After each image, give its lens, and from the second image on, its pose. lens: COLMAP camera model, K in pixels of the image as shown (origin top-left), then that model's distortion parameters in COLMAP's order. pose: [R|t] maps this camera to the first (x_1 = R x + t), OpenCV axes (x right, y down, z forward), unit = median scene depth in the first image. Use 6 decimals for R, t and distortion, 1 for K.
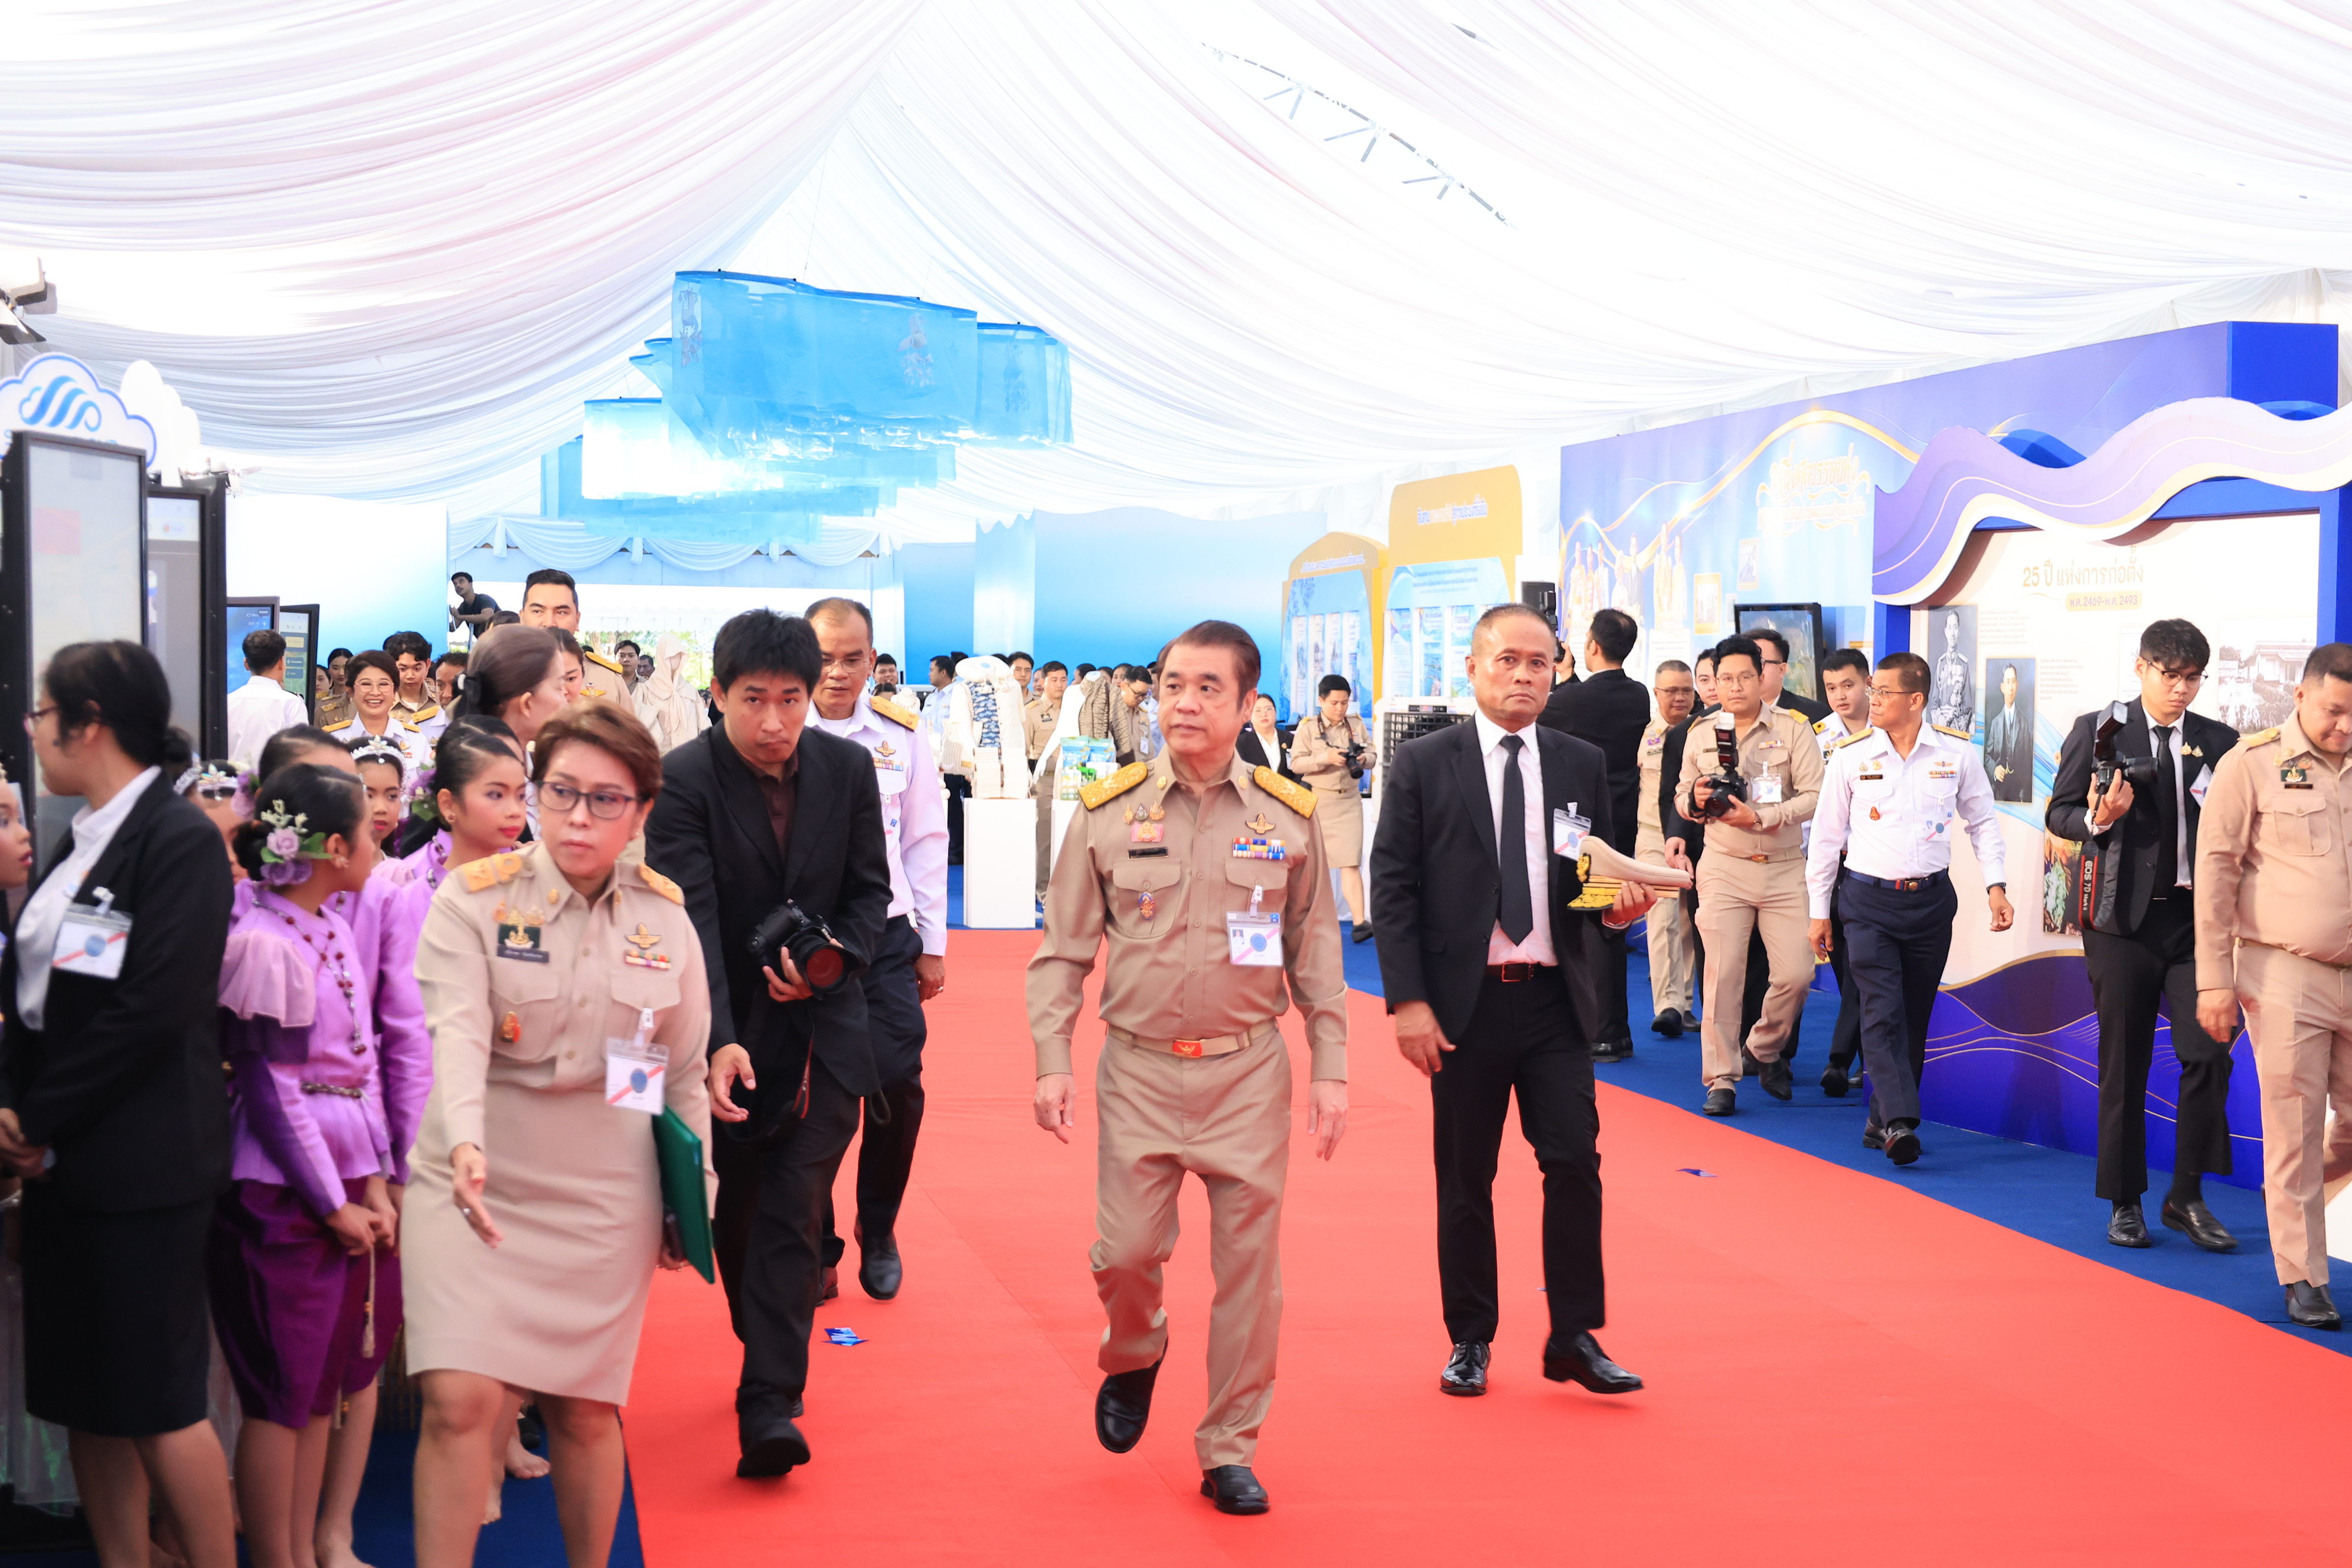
lens RADIAL K [[4423.0, 0, 1170.8], [0, 4423.0, 778.7], [0, 0, 1]] dist [0.021051, 0.000000]
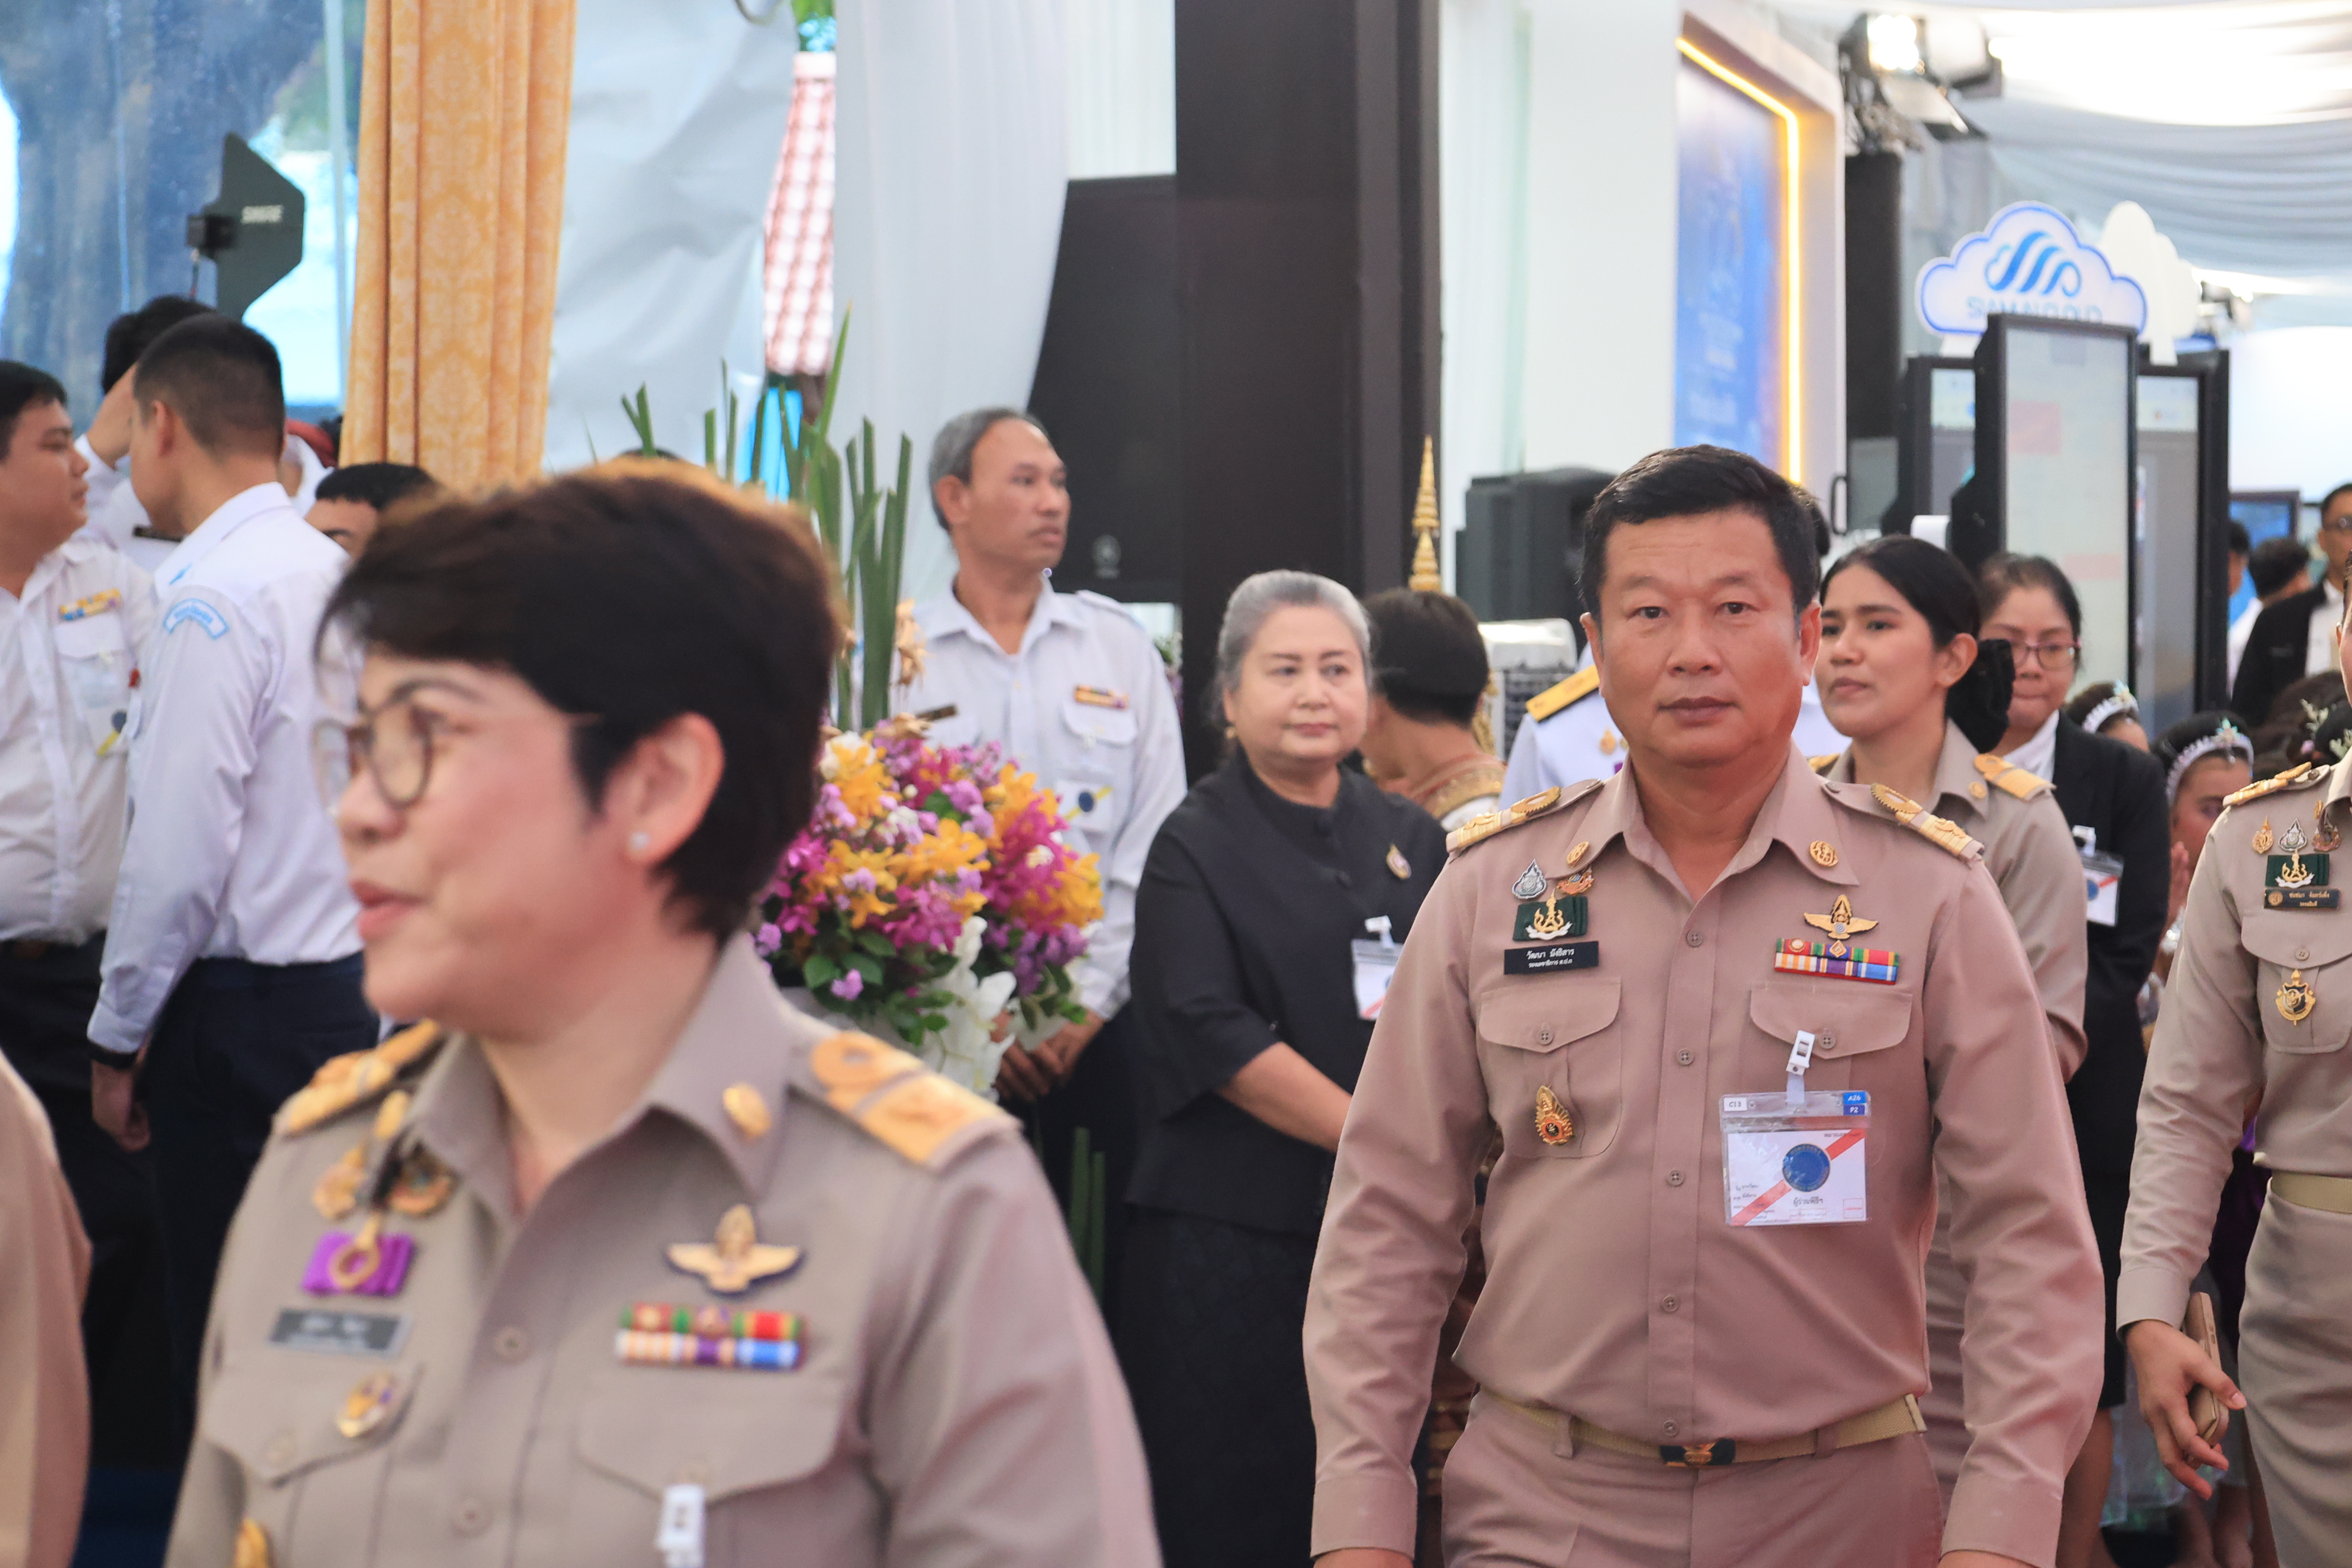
lens RADIAL K [[6572.3, 0, 1183.9], [0, 6572.3, 766.7], [0, 0, 1]] dist [0.084951, 0.000000]
pose [[0.933487, 0.016670, -0.358225, 0.036673], [-0.016103, 0.999860, 0.004565, 0.004515], [0.358251, 0.001507, 0.933624, -0.175518]]
